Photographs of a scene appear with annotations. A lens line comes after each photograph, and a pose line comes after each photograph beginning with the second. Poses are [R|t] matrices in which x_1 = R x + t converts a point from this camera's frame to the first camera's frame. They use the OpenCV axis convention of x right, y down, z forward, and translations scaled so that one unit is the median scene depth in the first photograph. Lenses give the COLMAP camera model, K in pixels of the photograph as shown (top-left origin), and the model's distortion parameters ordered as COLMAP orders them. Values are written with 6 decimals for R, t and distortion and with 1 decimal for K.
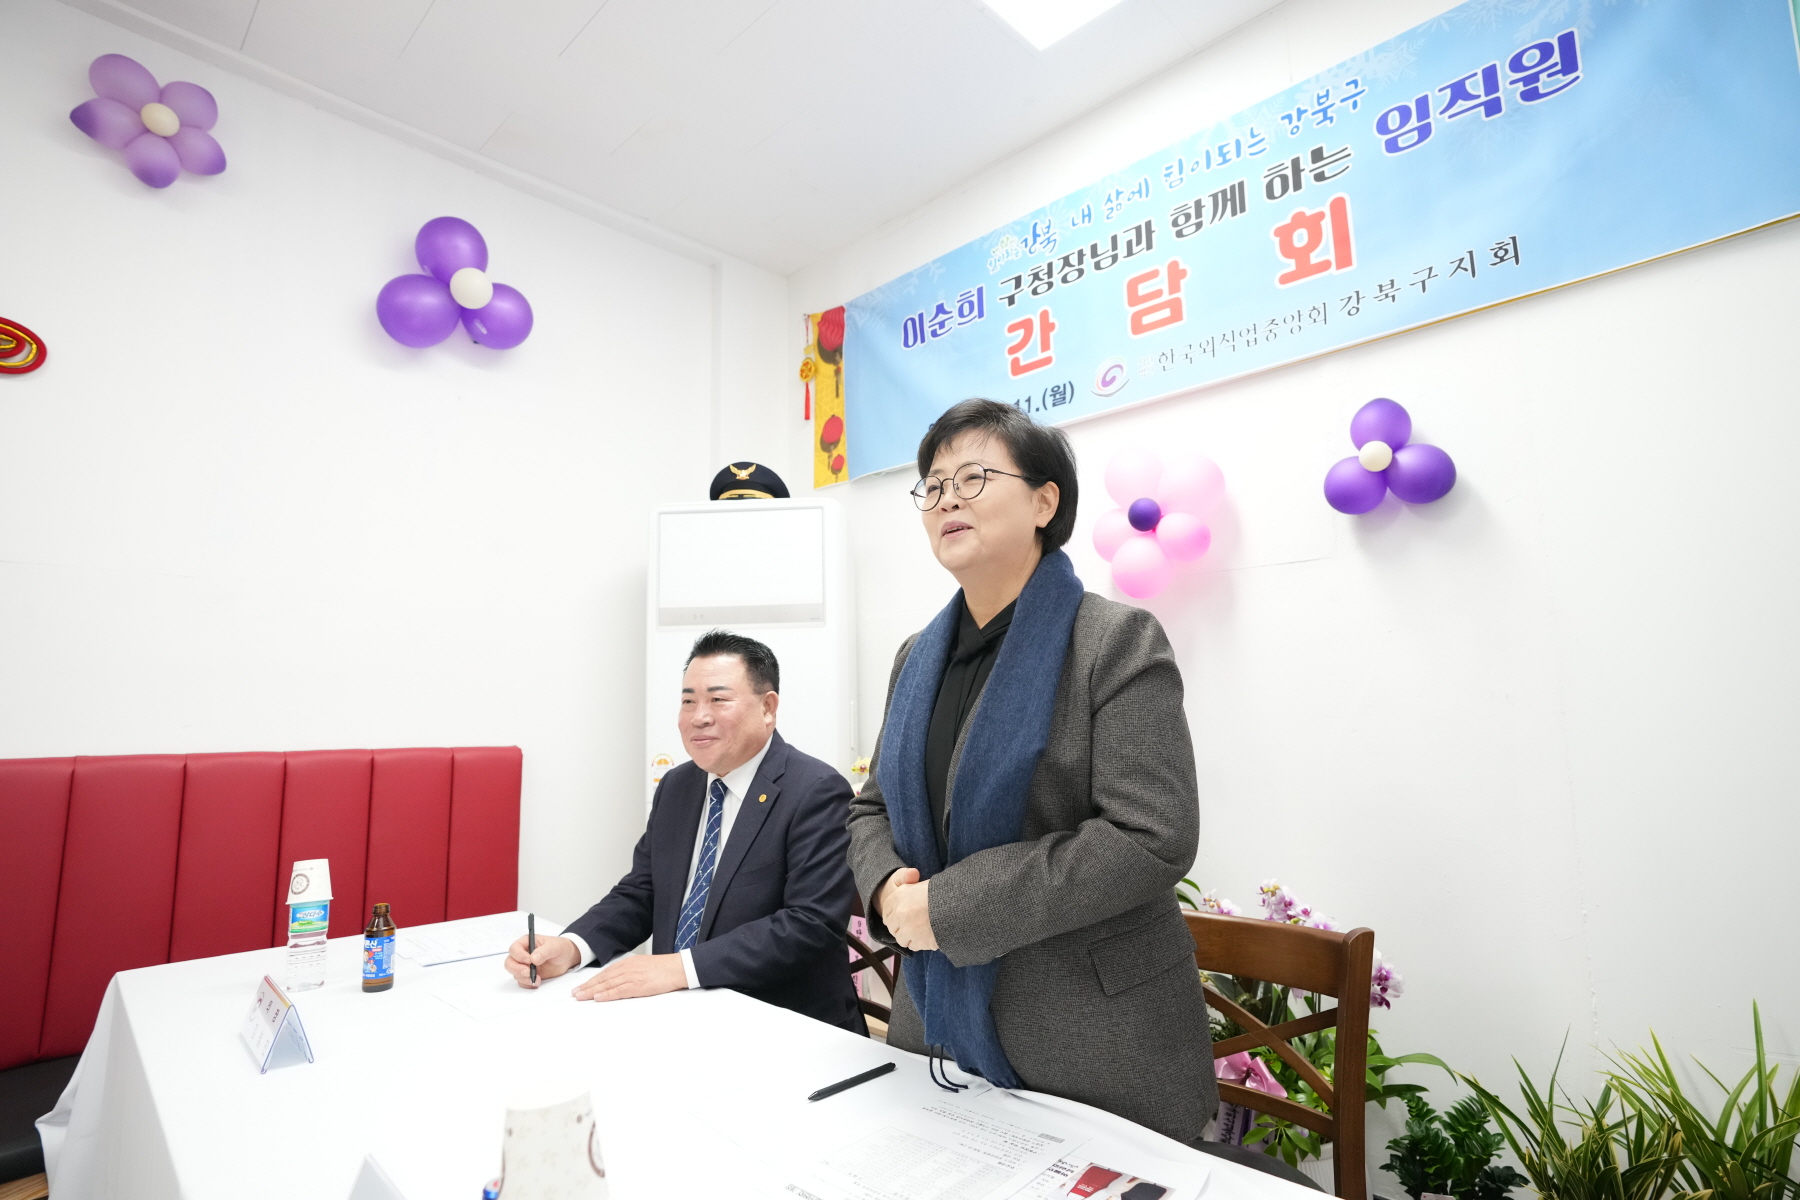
lens RADIAL K [[899.6, 0, 900.0], [0, 899.6, 600.0], [0, 0, 1]] dist [-0.068961, 0.033409]
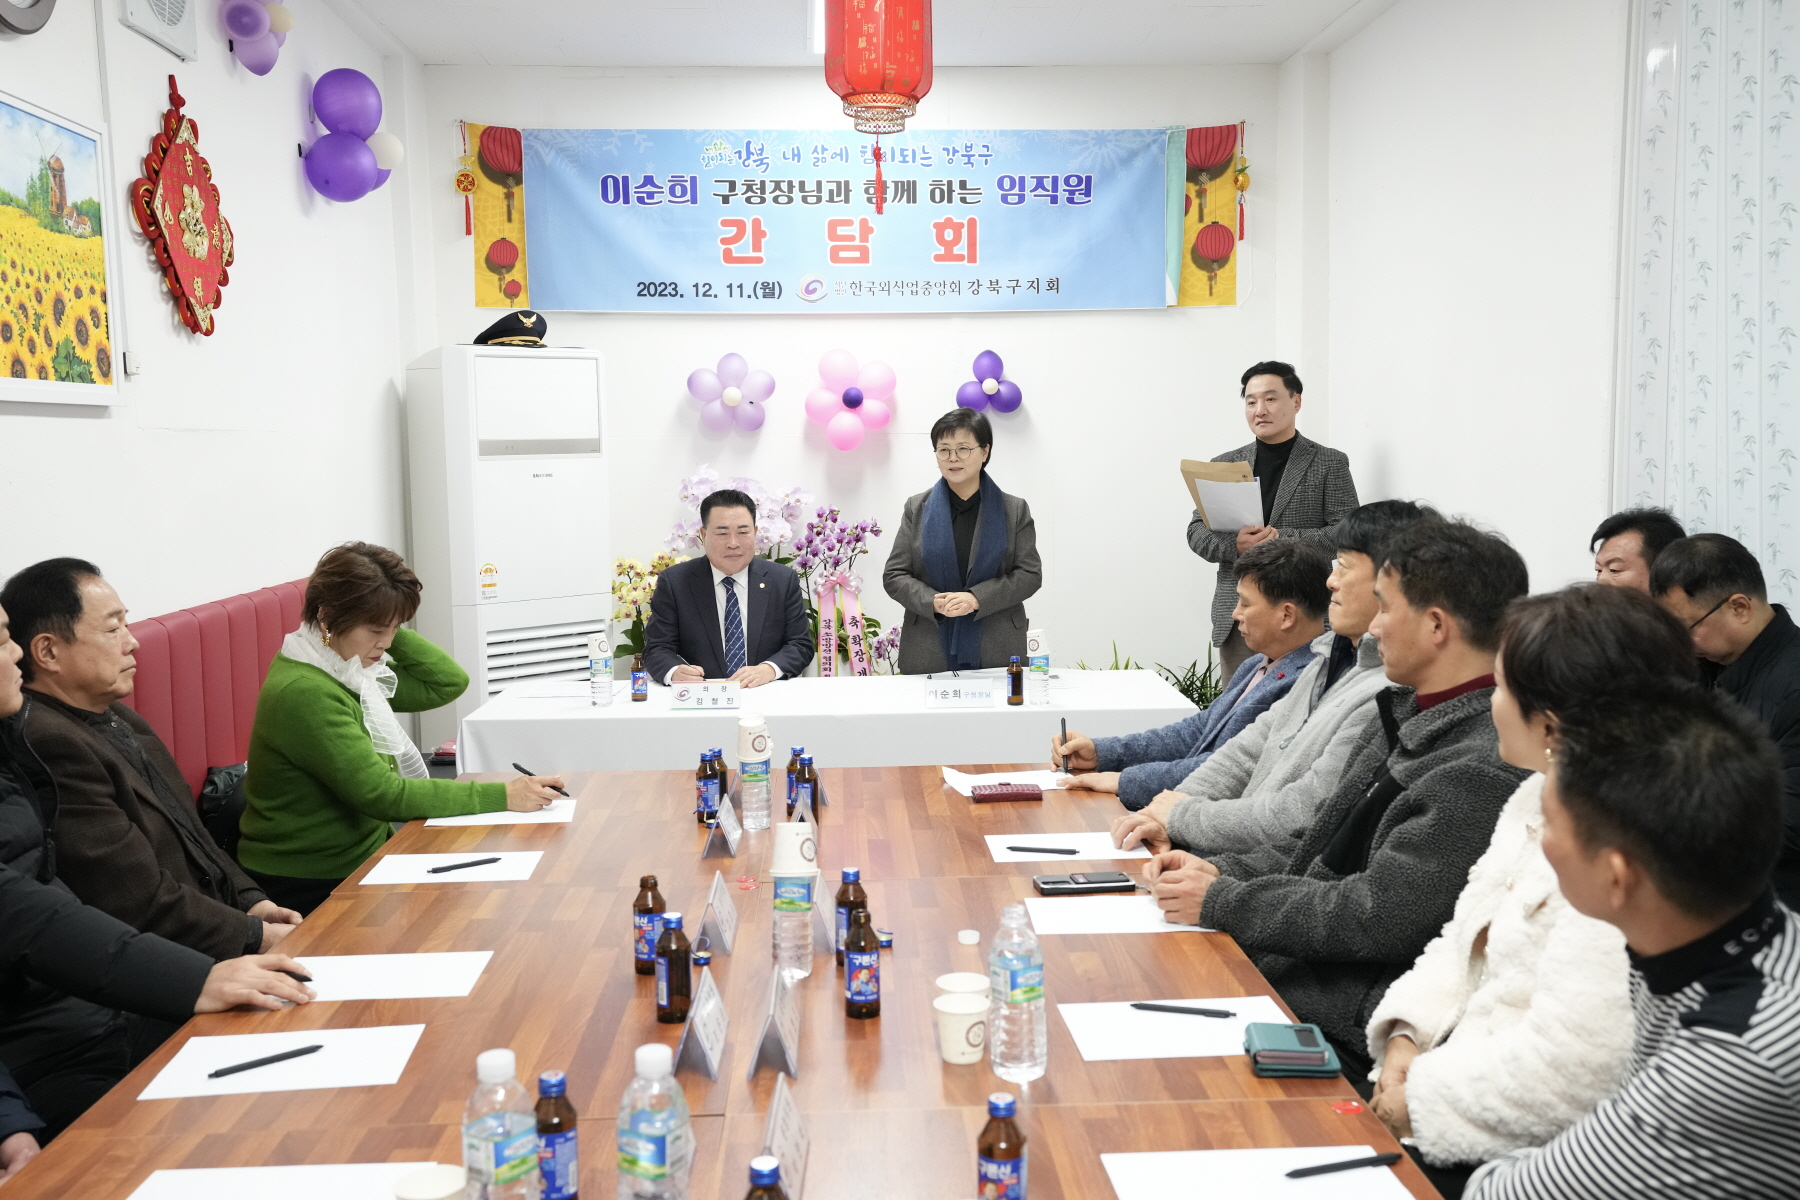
lens RADIAL K [[1732.0, 0, 900.0], [0, 1732.0, 600.0], [0, 0, 1]] dist [0.080296, -0.007082]
pose [[0.675172, -0.063420, 0.734929, -1.750759], [-0.090922, 0.981546, 0.168230, -0.241270], [-0.732036, -0.180406, 0.656946, -1.021178]]
